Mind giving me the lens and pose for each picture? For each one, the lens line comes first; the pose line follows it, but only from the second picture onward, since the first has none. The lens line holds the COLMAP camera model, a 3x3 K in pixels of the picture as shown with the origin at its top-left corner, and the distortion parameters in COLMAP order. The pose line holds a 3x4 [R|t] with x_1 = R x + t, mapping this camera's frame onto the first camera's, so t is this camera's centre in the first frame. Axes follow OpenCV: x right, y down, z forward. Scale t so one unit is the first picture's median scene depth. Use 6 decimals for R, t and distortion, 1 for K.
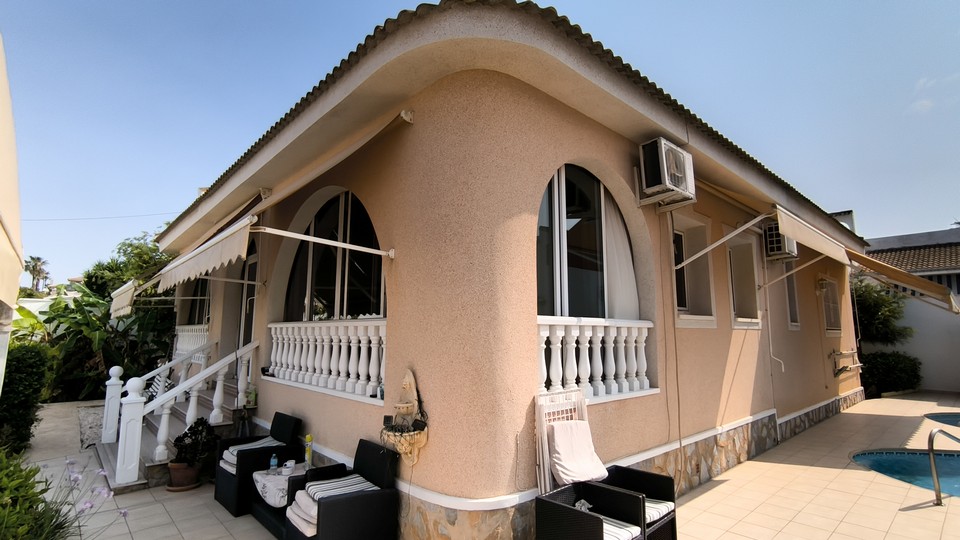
lens RADIAL K [[448.8, 0, 475.4], [0, 448.8, 271.6], [0, 0, 1]] dist [-0.014907, 0.009430]
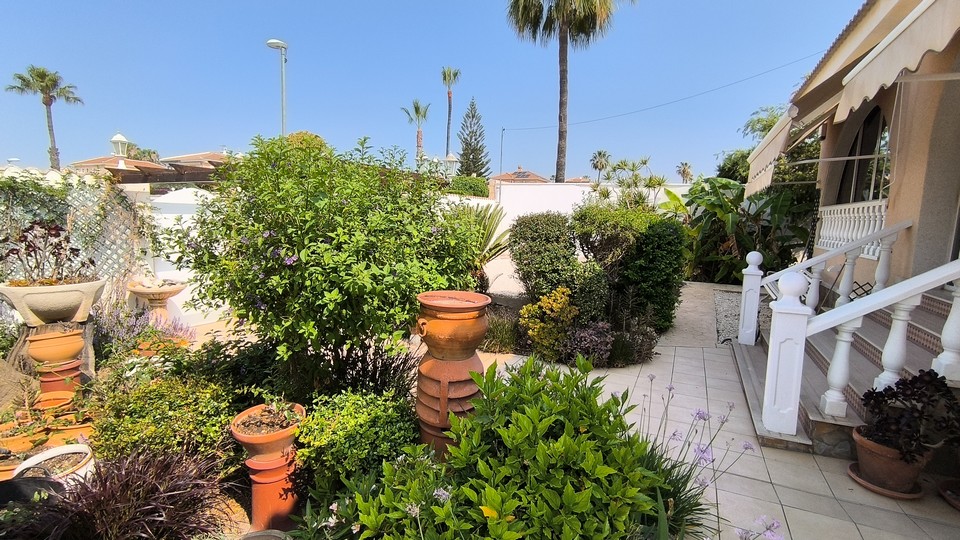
lens RADIAL K [[448.8, 0, 477.3], [0, 448.8, 267.8], [0, 0, 1]] dist [-0.014907, 0.009430]
pose [[0.356044, 0.117424, -0.927062, -0.168397], [0.101241, 0.981387, 0.163187, 0.042484], [0.928969, -0.151959, 0.337528, 0.190153]]
